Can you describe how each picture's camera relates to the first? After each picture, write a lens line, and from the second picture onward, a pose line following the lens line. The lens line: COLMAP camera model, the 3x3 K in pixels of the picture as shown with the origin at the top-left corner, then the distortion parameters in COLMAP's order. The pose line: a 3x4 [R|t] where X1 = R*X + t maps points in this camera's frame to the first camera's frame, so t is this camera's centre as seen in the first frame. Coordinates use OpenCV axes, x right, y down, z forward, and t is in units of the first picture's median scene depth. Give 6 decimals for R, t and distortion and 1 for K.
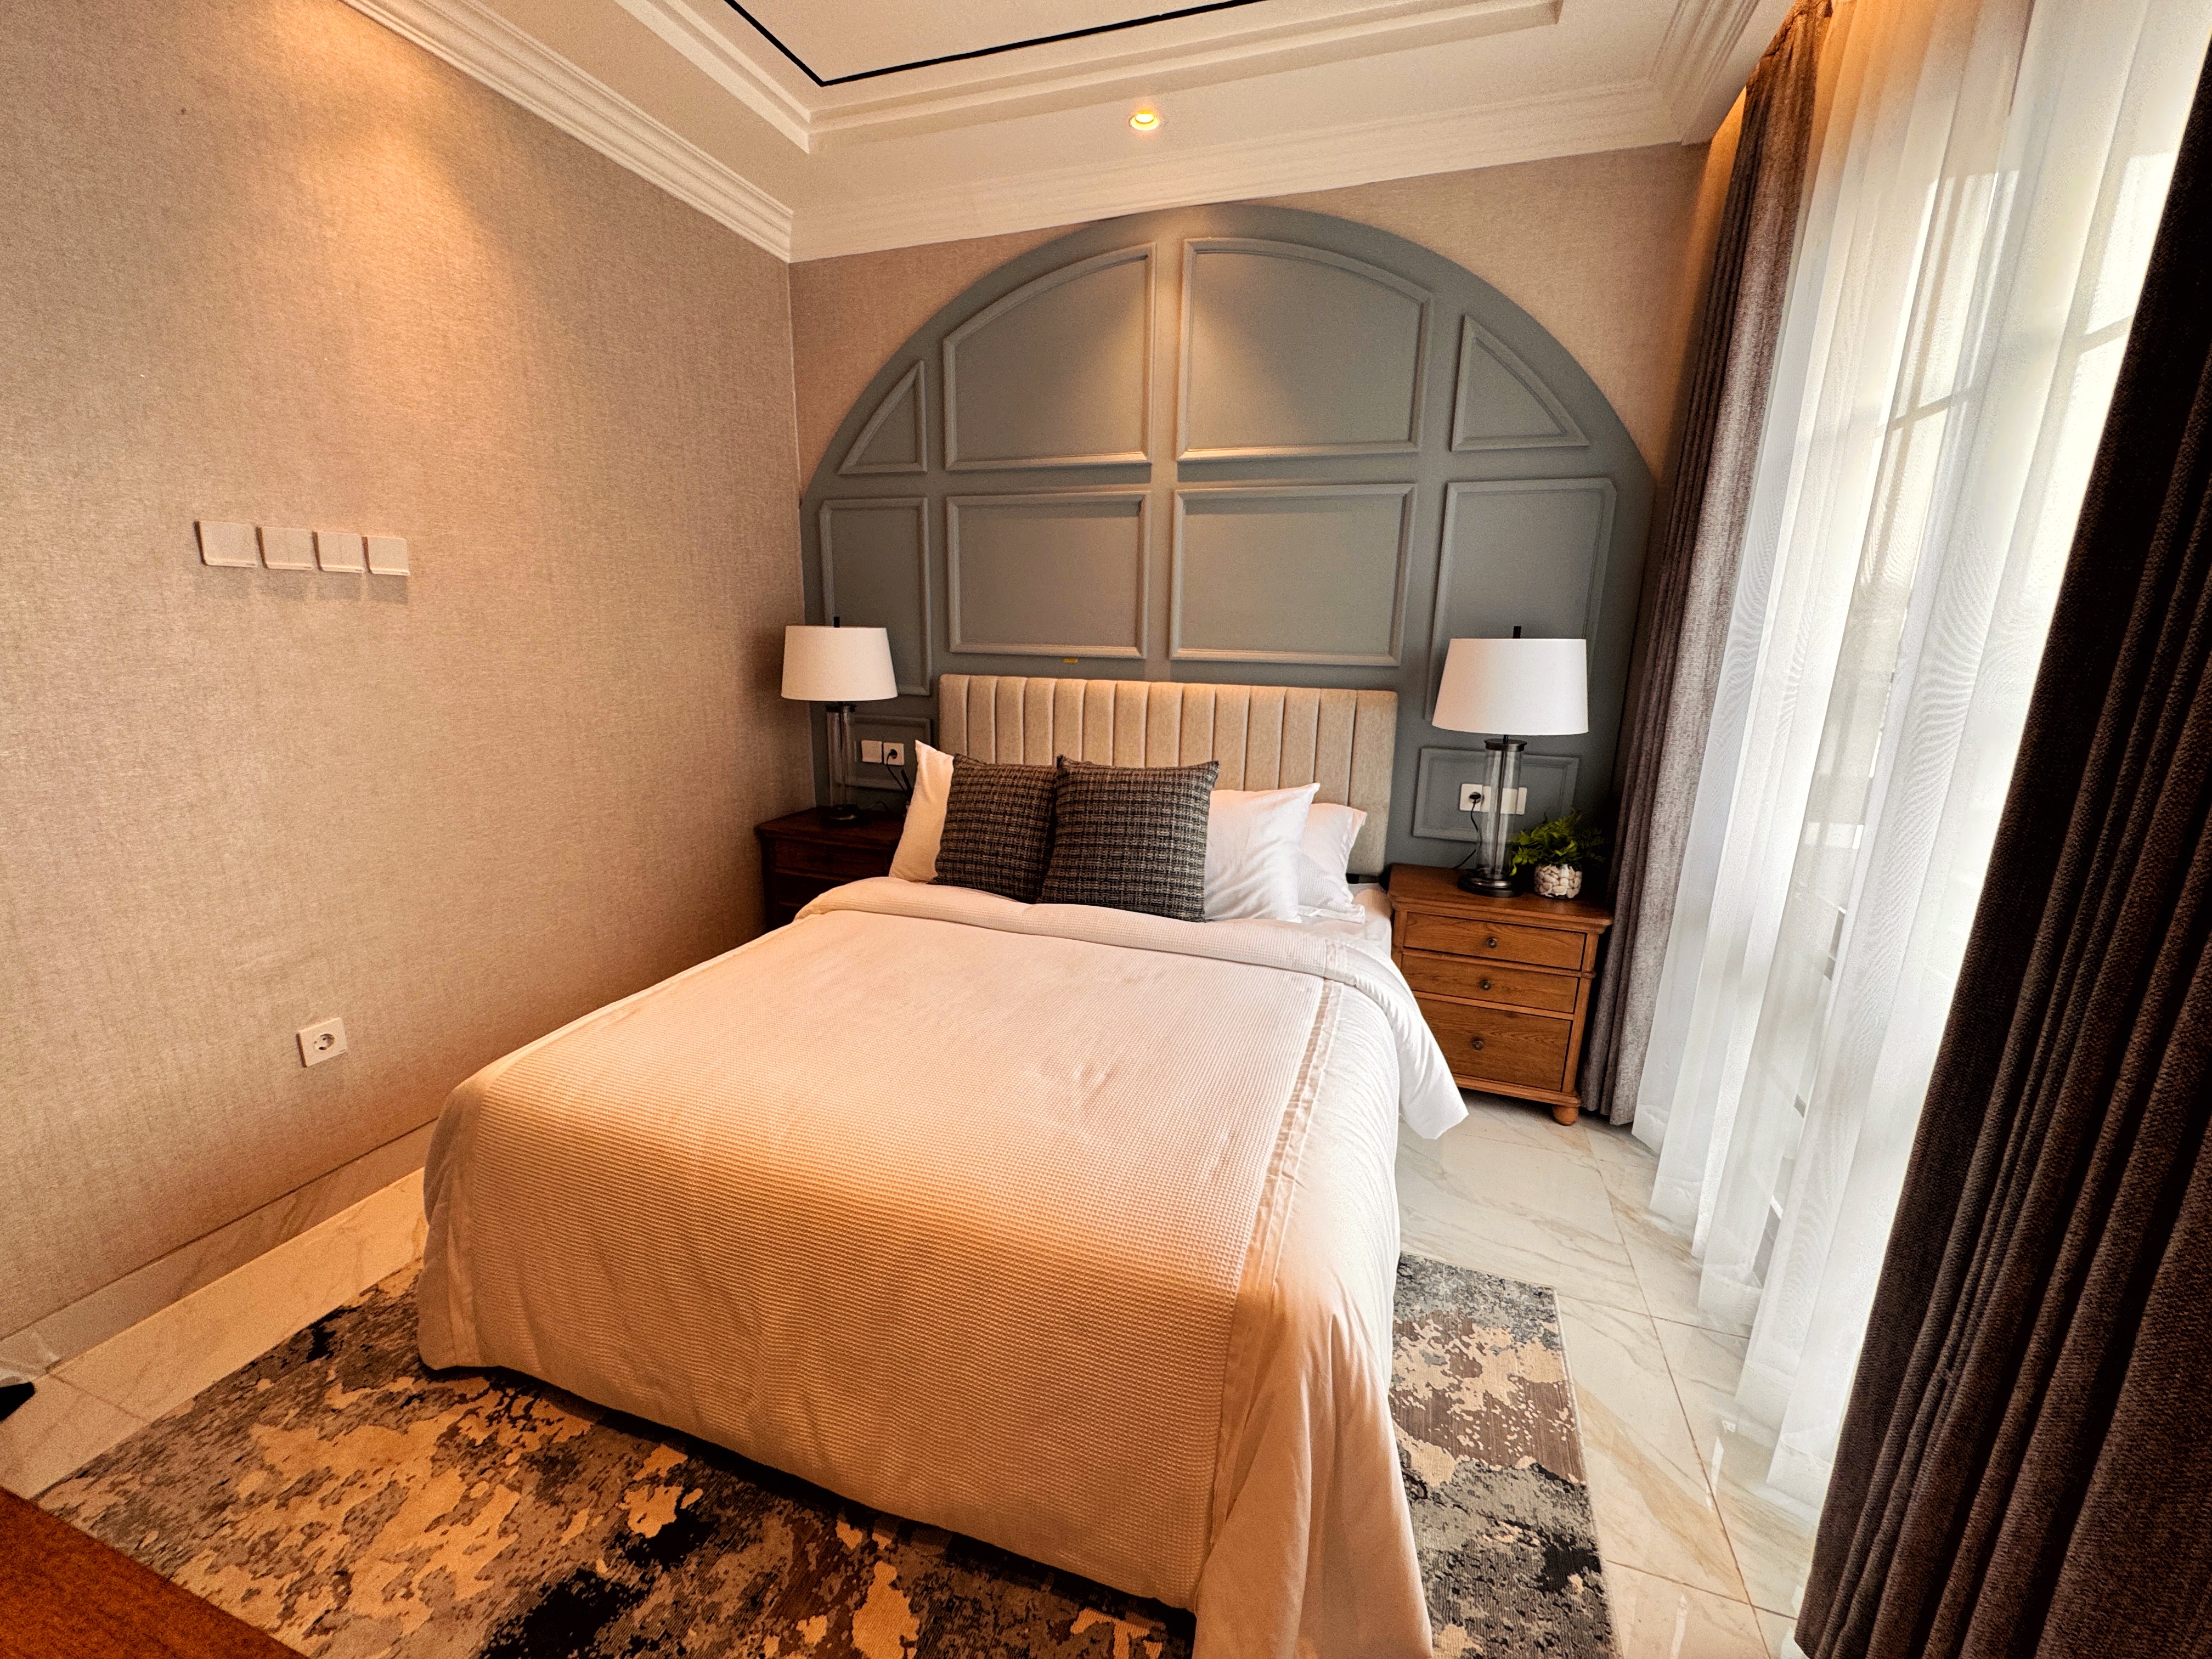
lens RADIAL K [[882.3, 0, 1101.3], [0, 882.3, 839.6], [0, 0, 1]] dist [-0.015435, -0.000110]
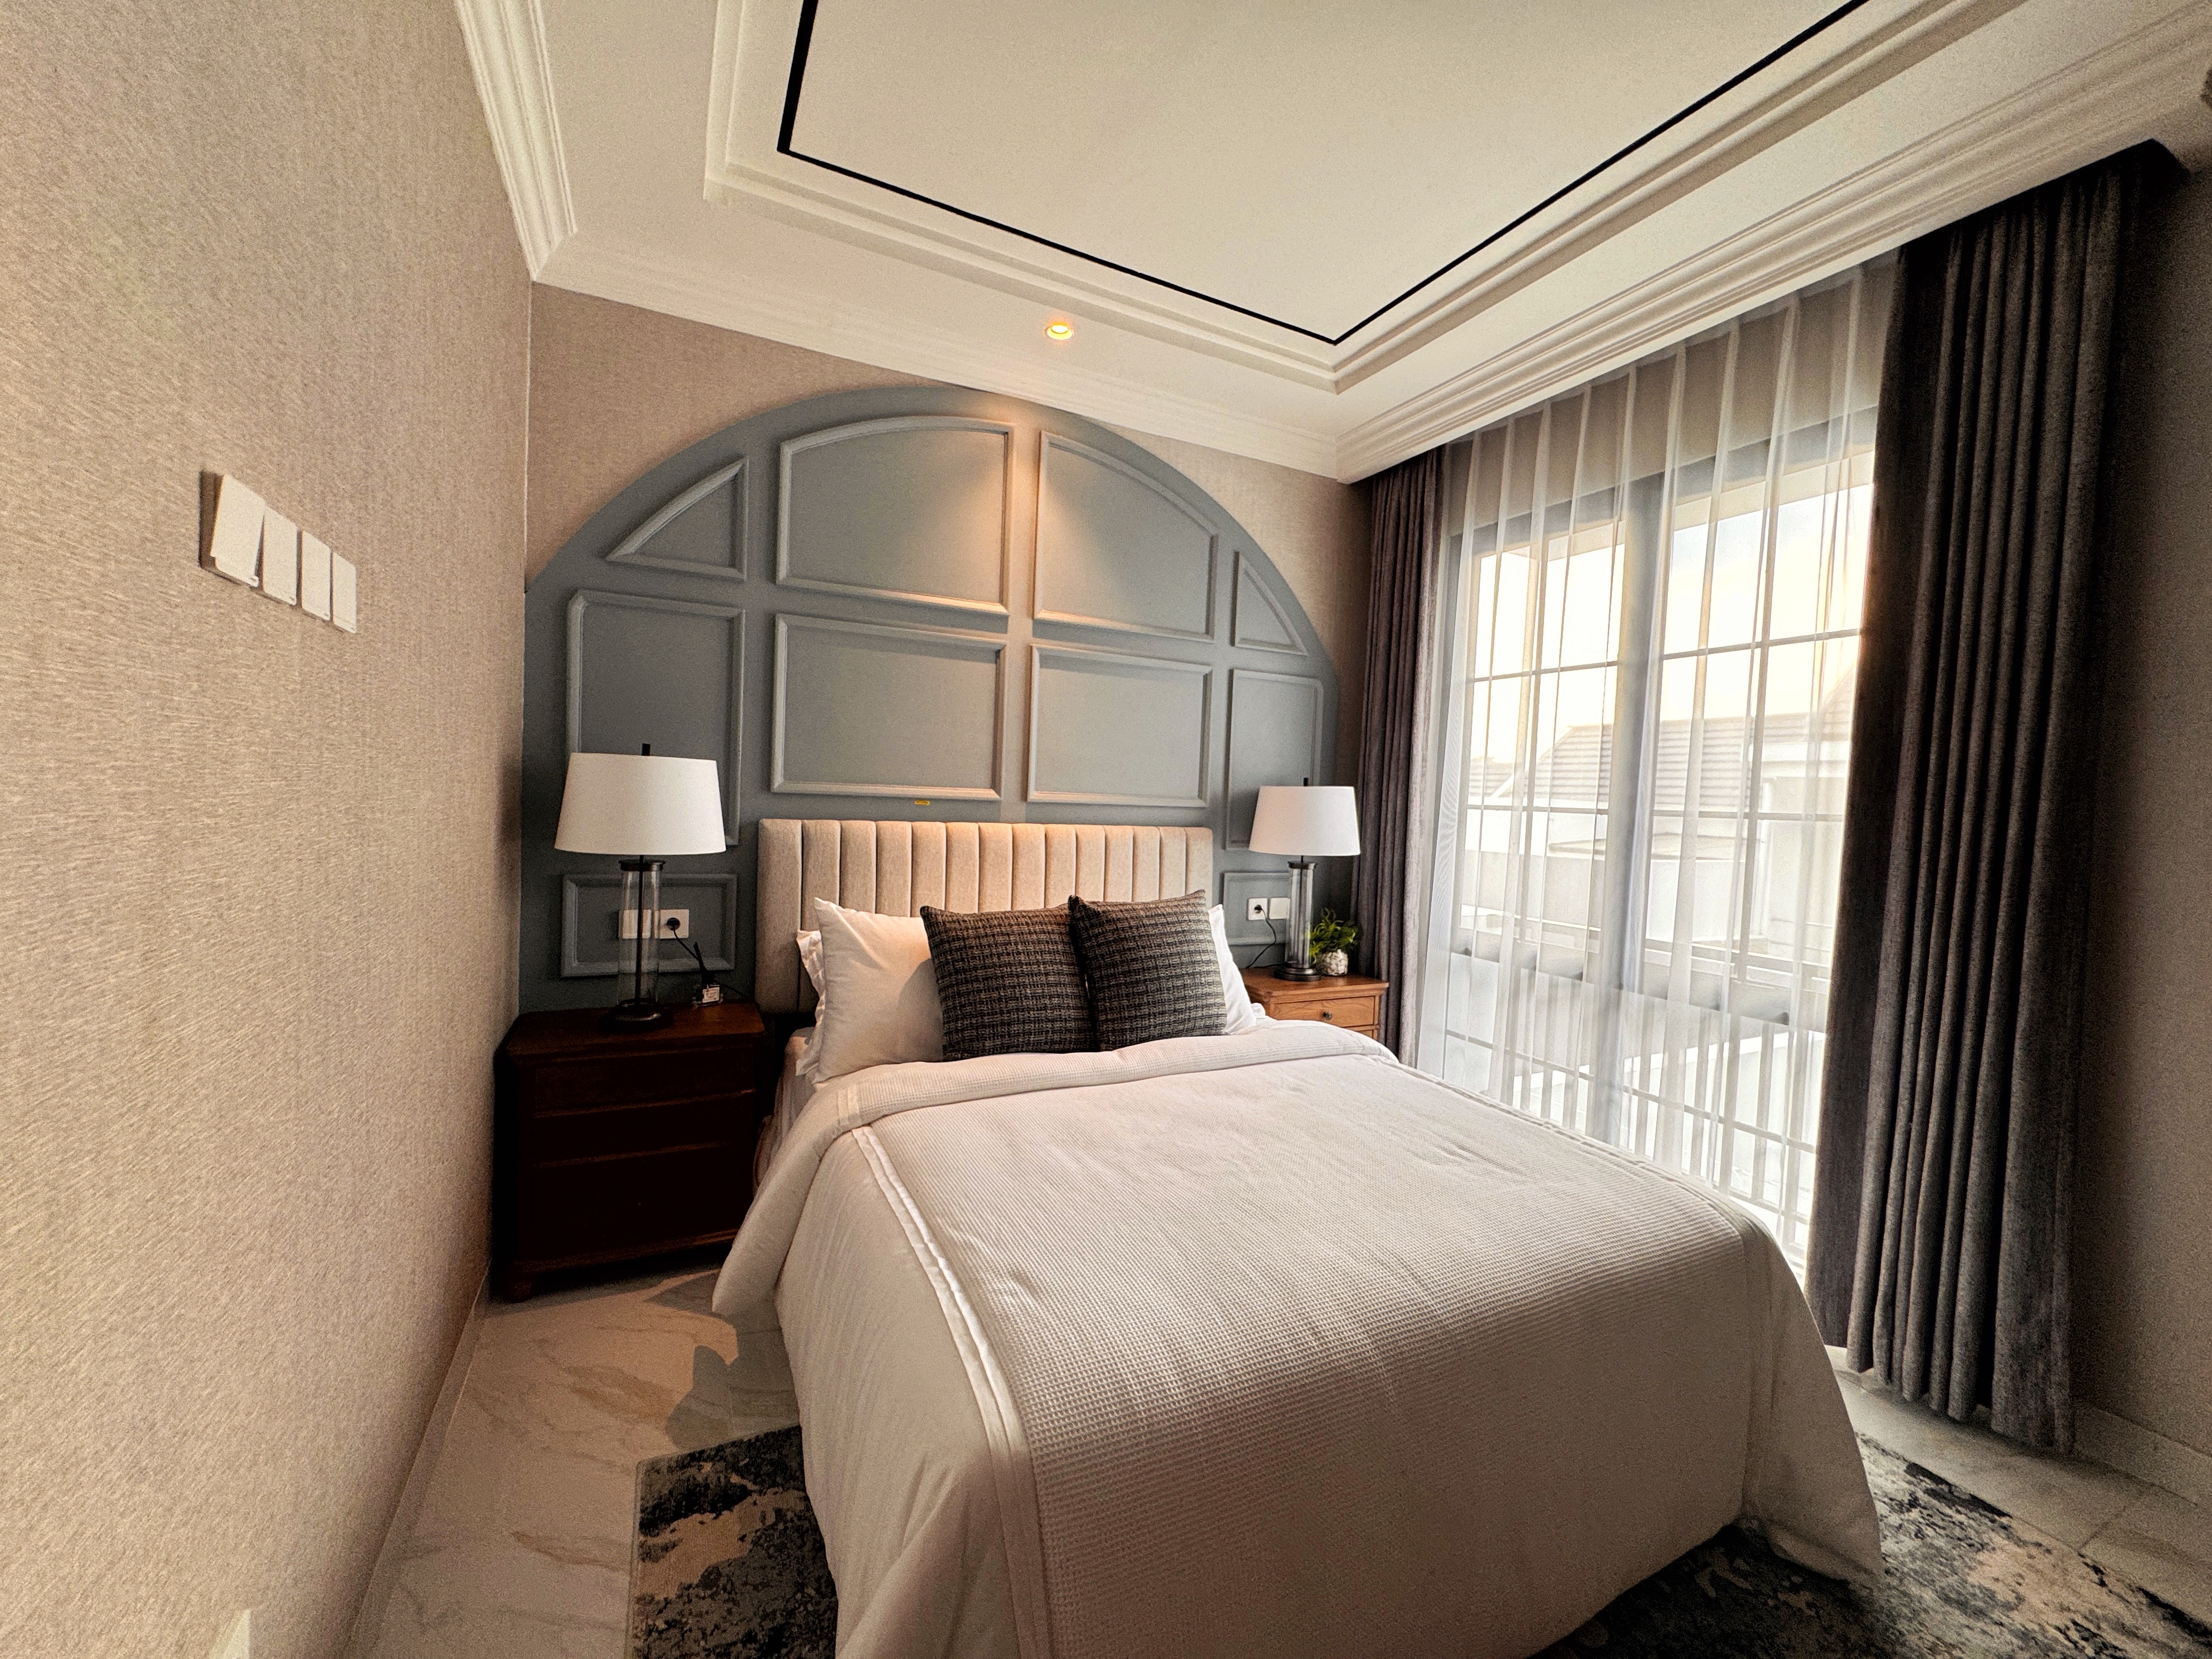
lens RADIAL K [[882.3, 0, 1106.3], [0, 882.3, 832.3], [0, 0, 1]] dist [-0.015435, -0.000110]
pose [[0.695870, -0.019722, 0.717897, -0.612995], [0.144251, 0.983089, -0.112817, -0.042229], [-0.703532, 0.182063, 0.686947, 0.247976]]
